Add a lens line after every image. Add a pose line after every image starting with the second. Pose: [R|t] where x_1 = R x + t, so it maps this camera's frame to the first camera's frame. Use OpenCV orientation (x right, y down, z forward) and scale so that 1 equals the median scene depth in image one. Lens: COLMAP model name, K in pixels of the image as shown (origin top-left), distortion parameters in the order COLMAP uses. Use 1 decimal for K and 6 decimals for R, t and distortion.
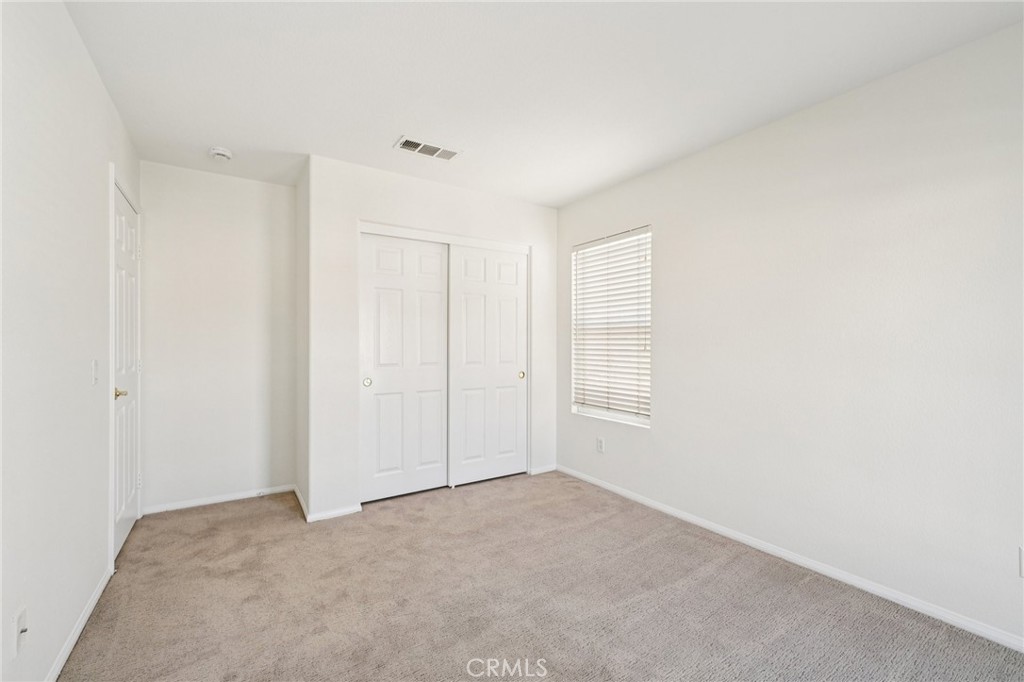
lens RADIAL K [[432.6, 0, 514.1], [0, 432.6, 344.9], [0, 0, 1]] dist [-0.001302, -0.000321]
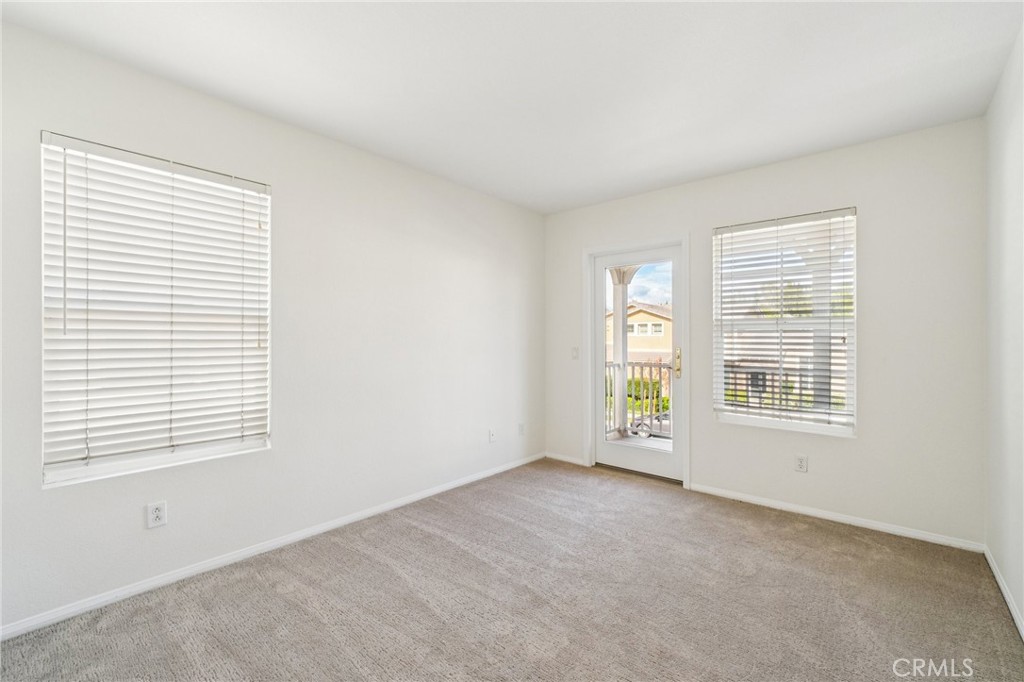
lens RADIAL K [[432.6, 0, 514.1], [0, 432.6, 344.9], [0, 0, 1]] dist [-0.001302, -0.000321]
pose [[-0.272854, -0.012338, 0.961976, -0.546938], [0.003225, 0.999900, 0.013739, -0.002422], [-0.962050, 0.006851, -0.272788, 0.790716]]
